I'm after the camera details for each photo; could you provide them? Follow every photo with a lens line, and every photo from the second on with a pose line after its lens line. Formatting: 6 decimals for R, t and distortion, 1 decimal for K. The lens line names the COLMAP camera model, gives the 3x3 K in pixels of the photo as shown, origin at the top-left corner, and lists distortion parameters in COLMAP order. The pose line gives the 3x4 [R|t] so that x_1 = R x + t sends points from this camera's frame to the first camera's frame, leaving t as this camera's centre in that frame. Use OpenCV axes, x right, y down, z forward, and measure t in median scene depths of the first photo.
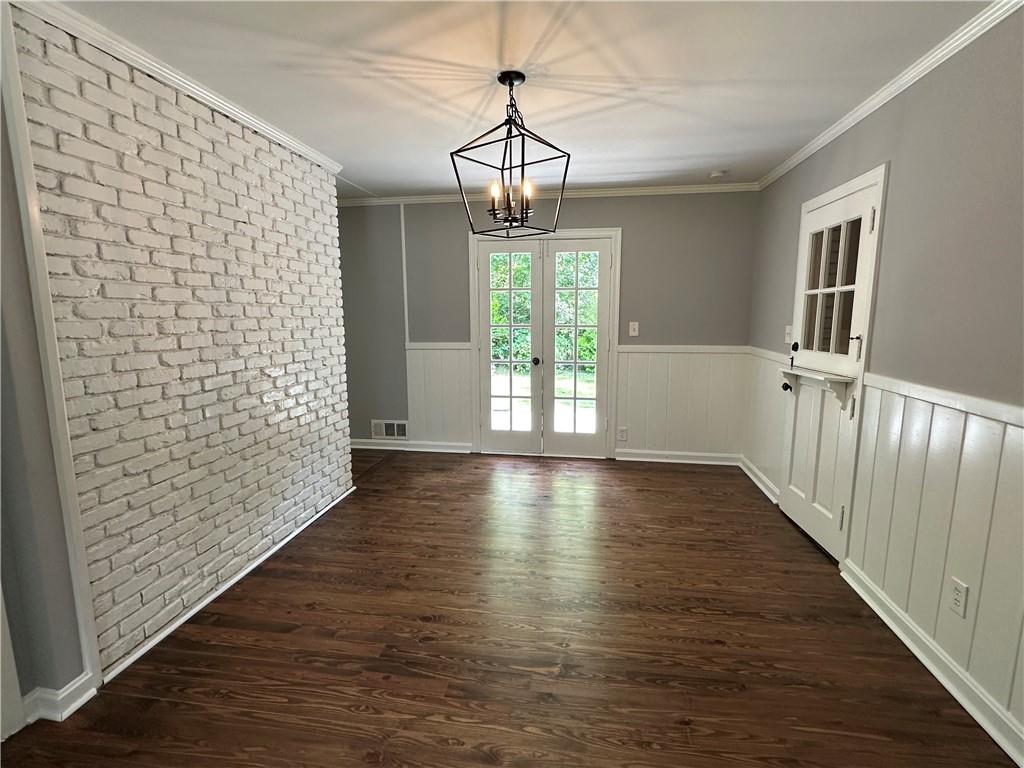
lens RADIAL K [[478.6, 0, 509.8], [0, 478.6, 380.3], [0, 0, 1]] dist [-0.001559, -0.000140]
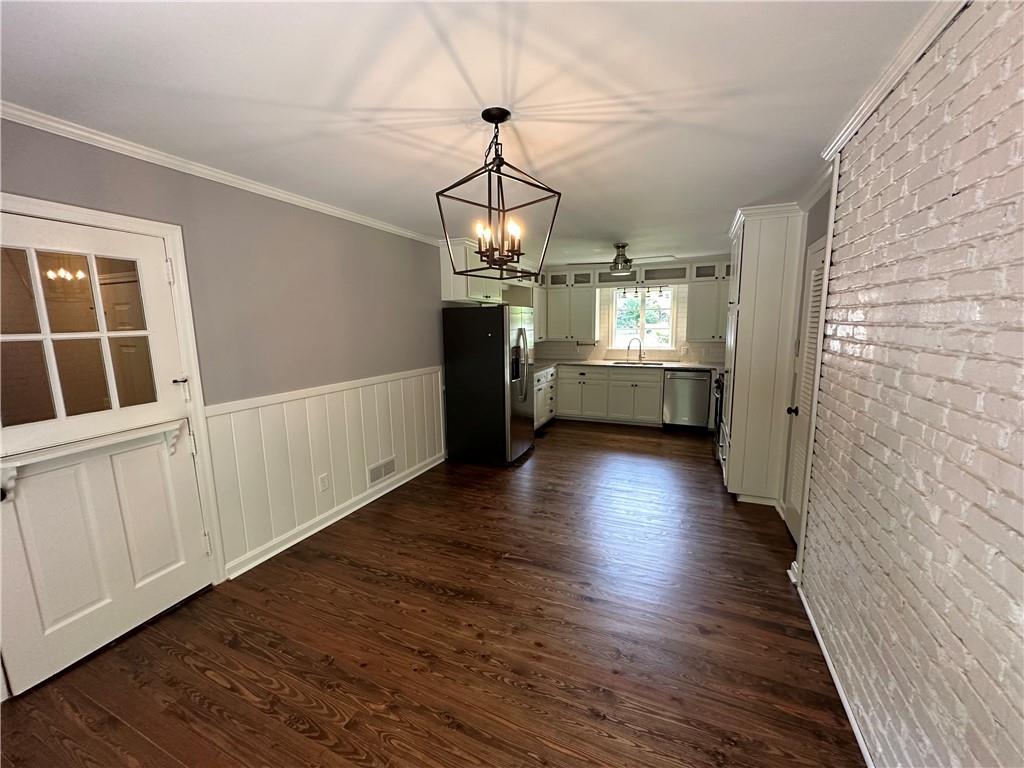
lens RADIAL K [[410.6, 0, 514.8], [0, 410.6, 388.5], [0, 0, 1]] dist [-0.000948, 0.000003]
pose [[-0.967811, -0.020807, 0.250815, -0.244085], [0.053006, 0.957372, 0.283954, -0.324649], [-0.246032, 0.288109, -0.925452, 1.854830]]
